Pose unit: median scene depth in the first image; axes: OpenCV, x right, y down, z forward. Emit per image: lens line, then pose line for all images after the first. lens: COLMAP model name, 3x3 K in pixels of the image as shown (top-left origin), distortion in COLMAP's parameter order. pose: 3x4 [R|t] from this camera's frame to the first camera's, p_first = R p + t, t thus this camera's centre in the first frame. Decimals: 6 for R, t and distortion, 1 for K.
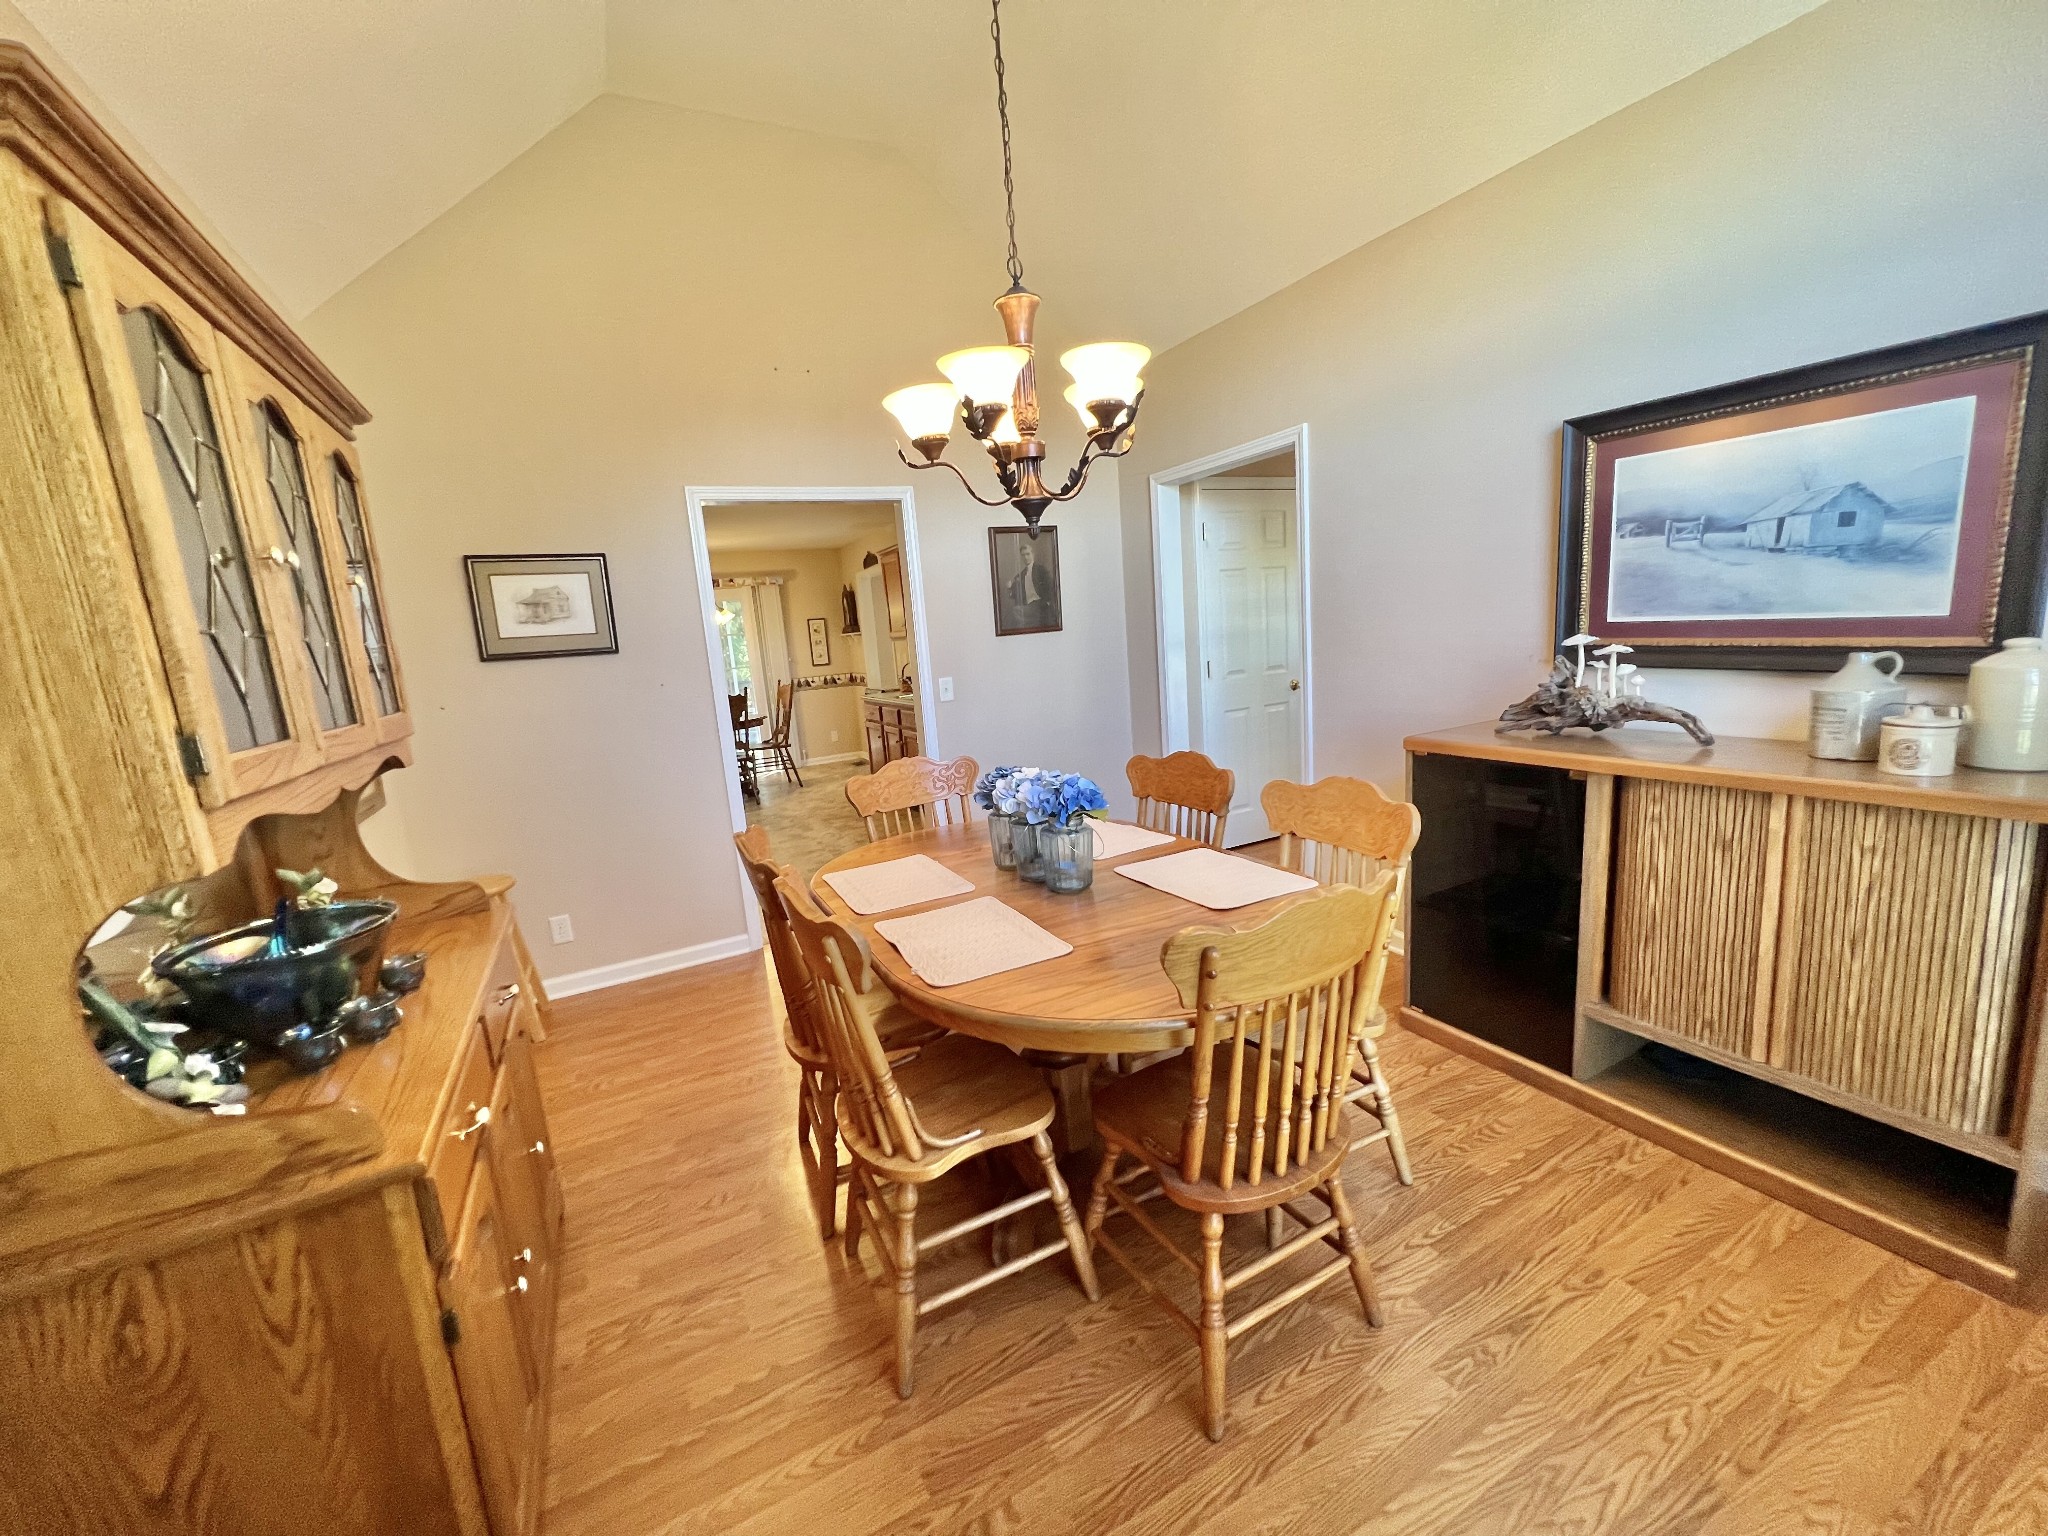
lens RADIAL K [[819.2, 0, 1023.3], [0, 819.2, 771.6], [0, 0, 1]] dist [-0.001401, 0.000142]
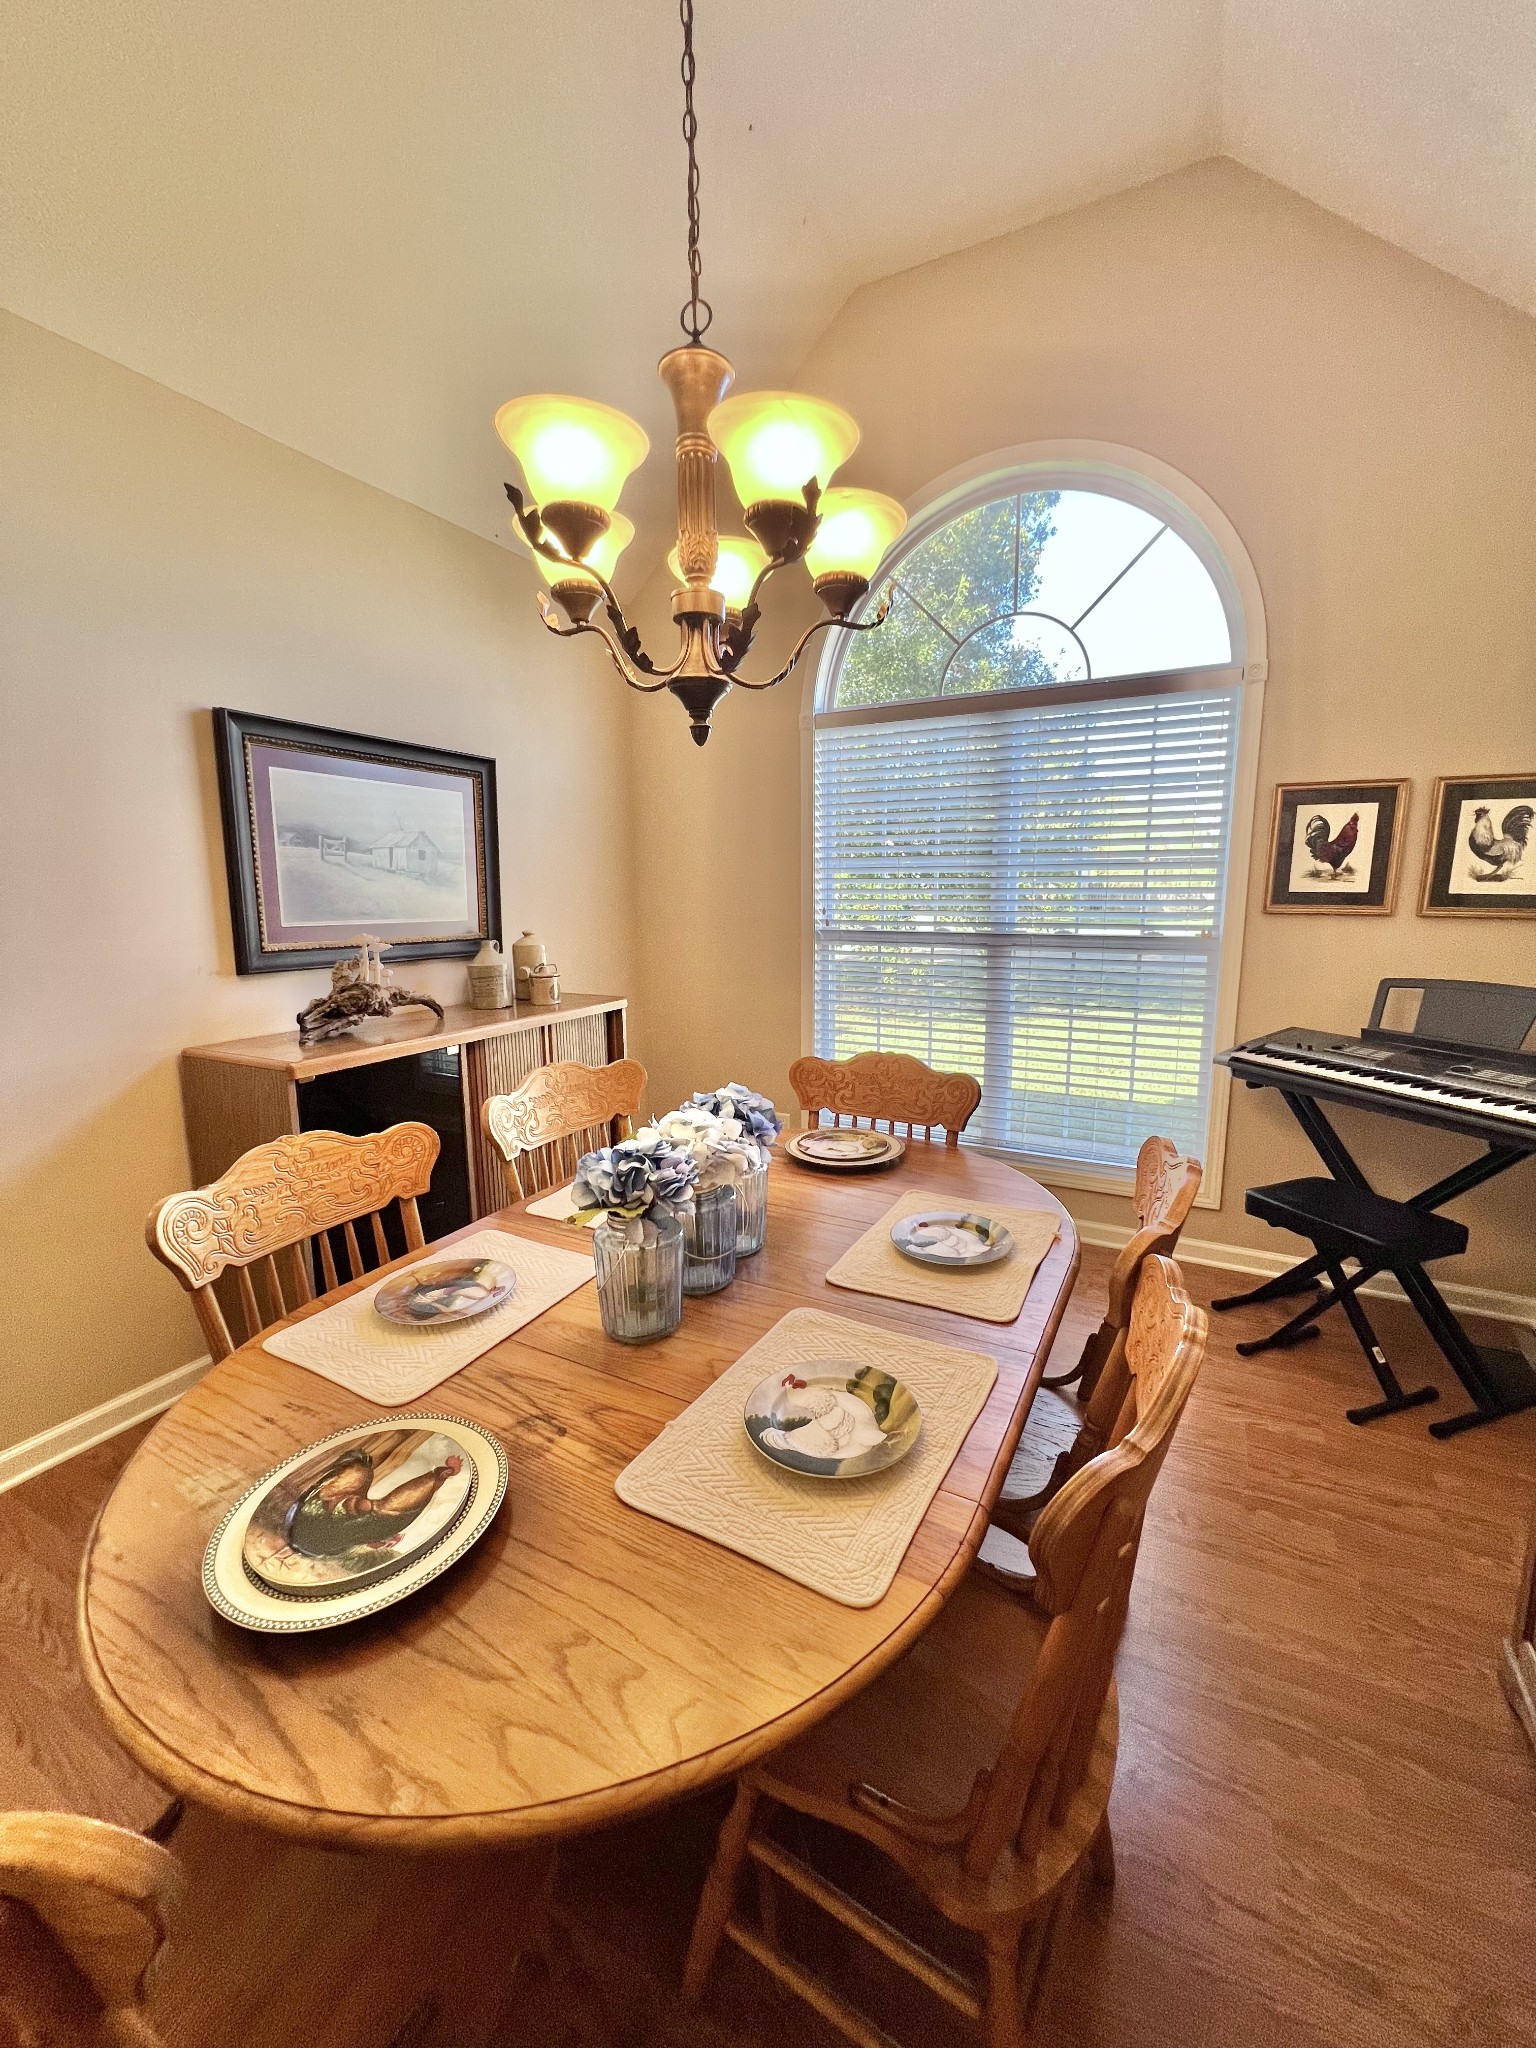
lens RADIAL K [[819.2, 0, 768.4], [0, 819.2, 1021.5], [0, 0, 1]] dist [-0.001401, 0.000142]
pose [[-0.565233, -0.056235, 0.823012, -0.499416], [0.195788, 0.960022, 0.200061, -0.171600], [-0.801360, 0.274217, -0.531626, 1.201936]]
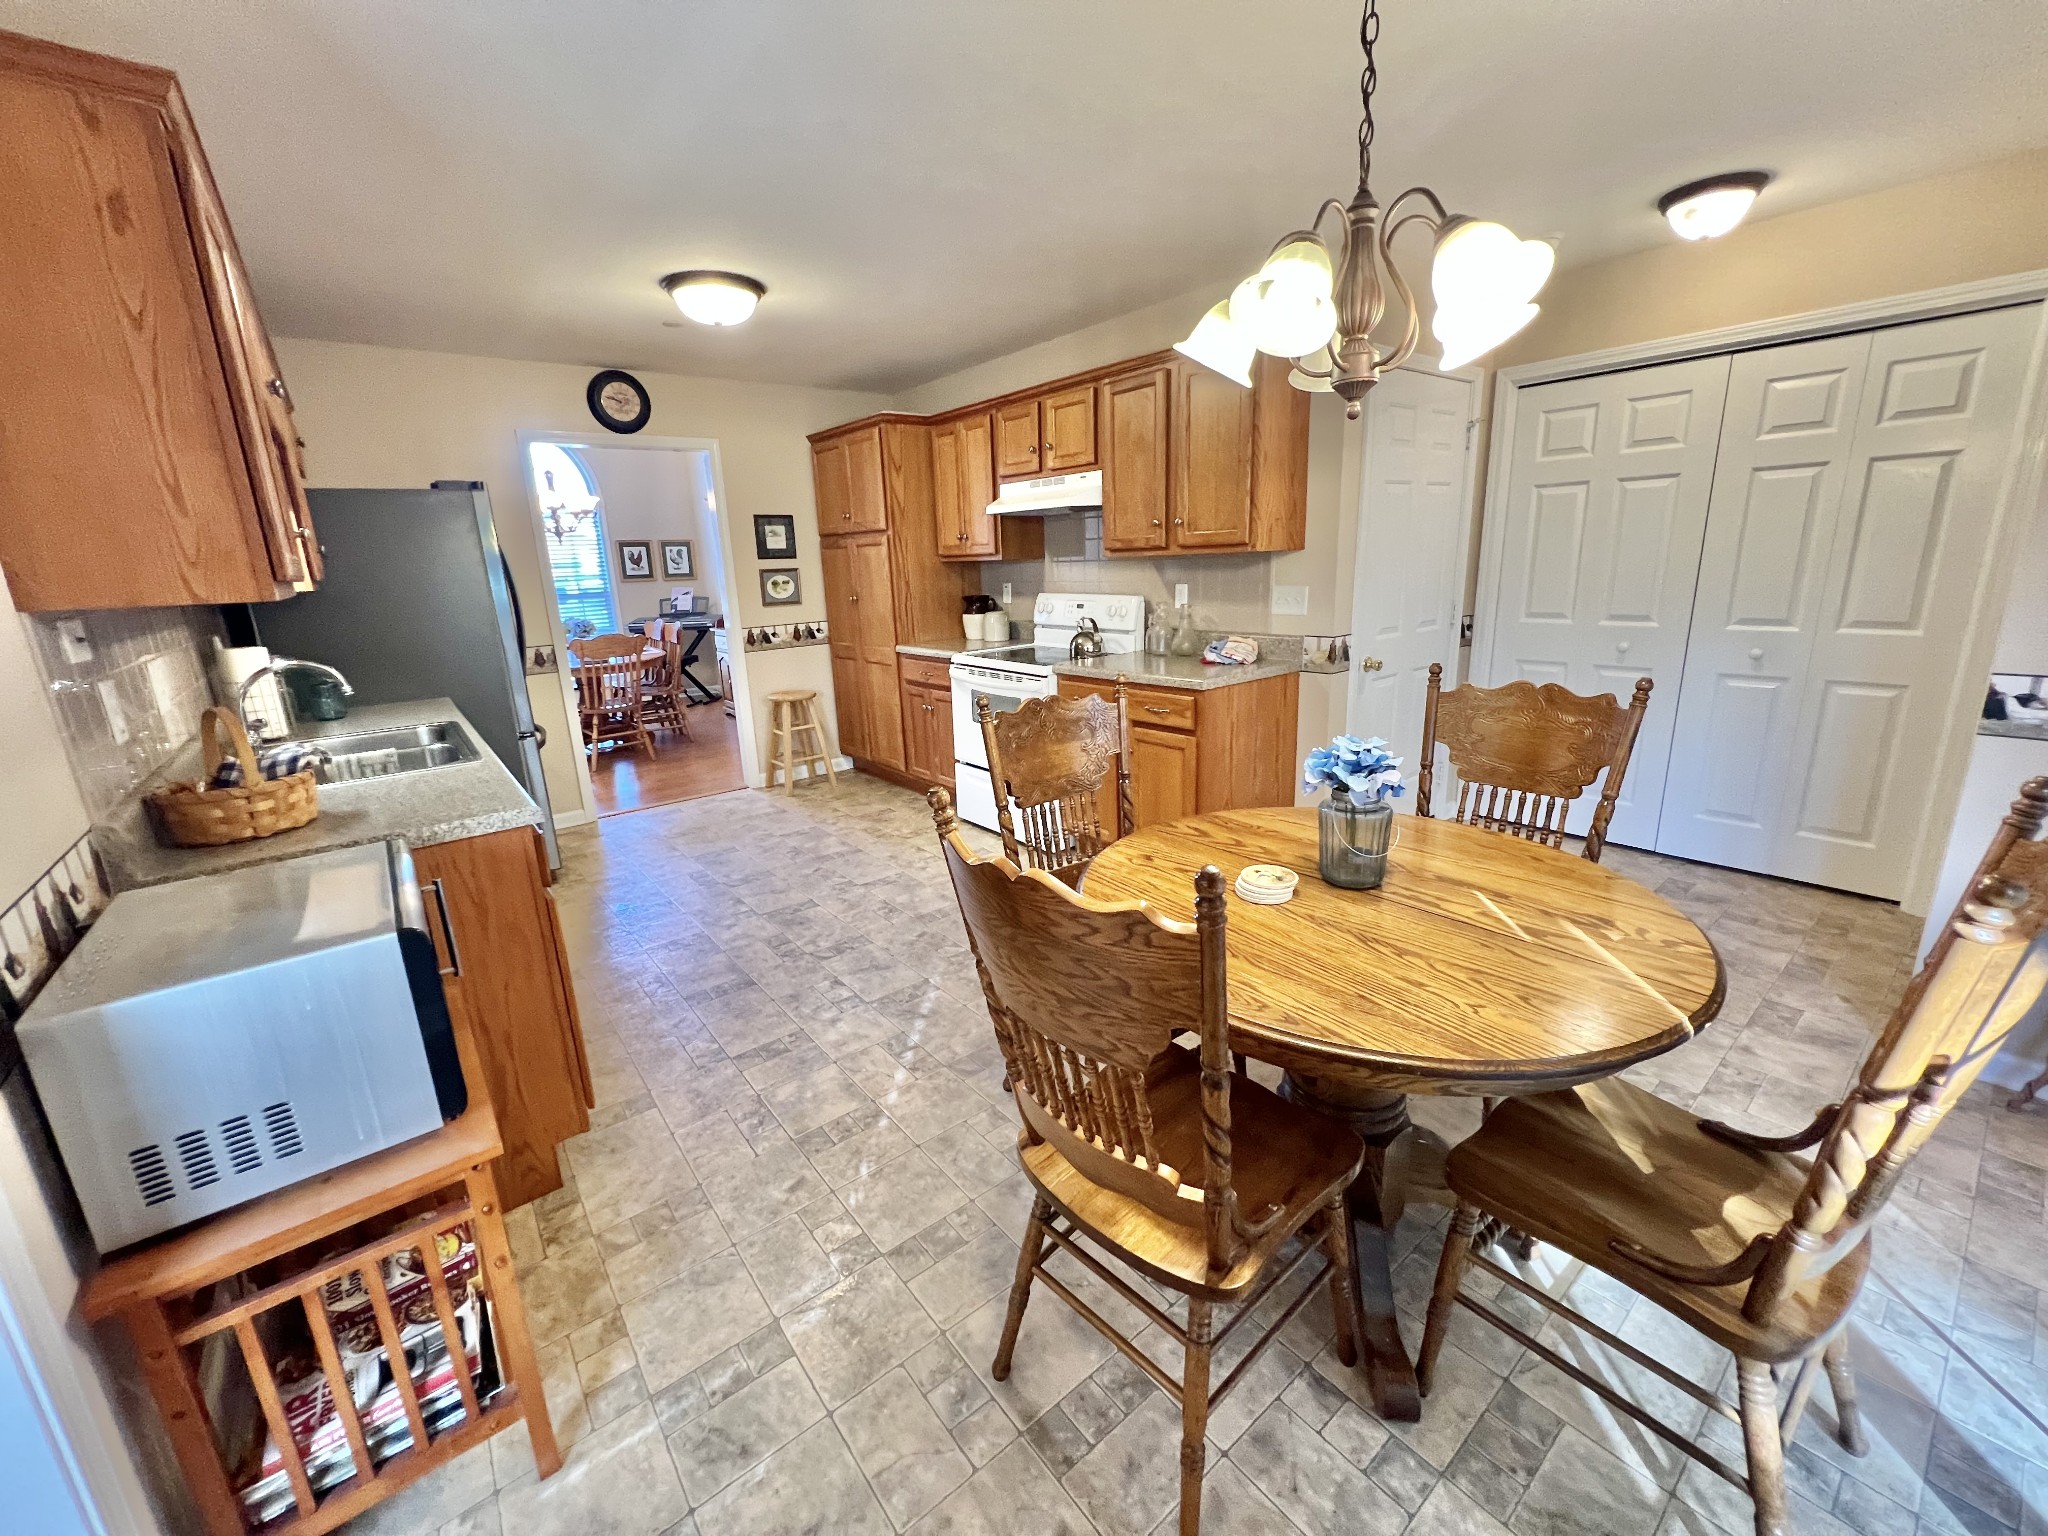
lens RADIAL K [[819.2, 0, 1034.2], [0, 819.2, 768.9], [0, 0, 1]] dist [-0.001401, 0.000142]
pose [[-0.972709, 0.165275, -0.162853, -1.021266], [0.081182, 0.899927, 0.428417, -0.648605], [0.217363, 0.403504, -0.888785, 4.174009]]
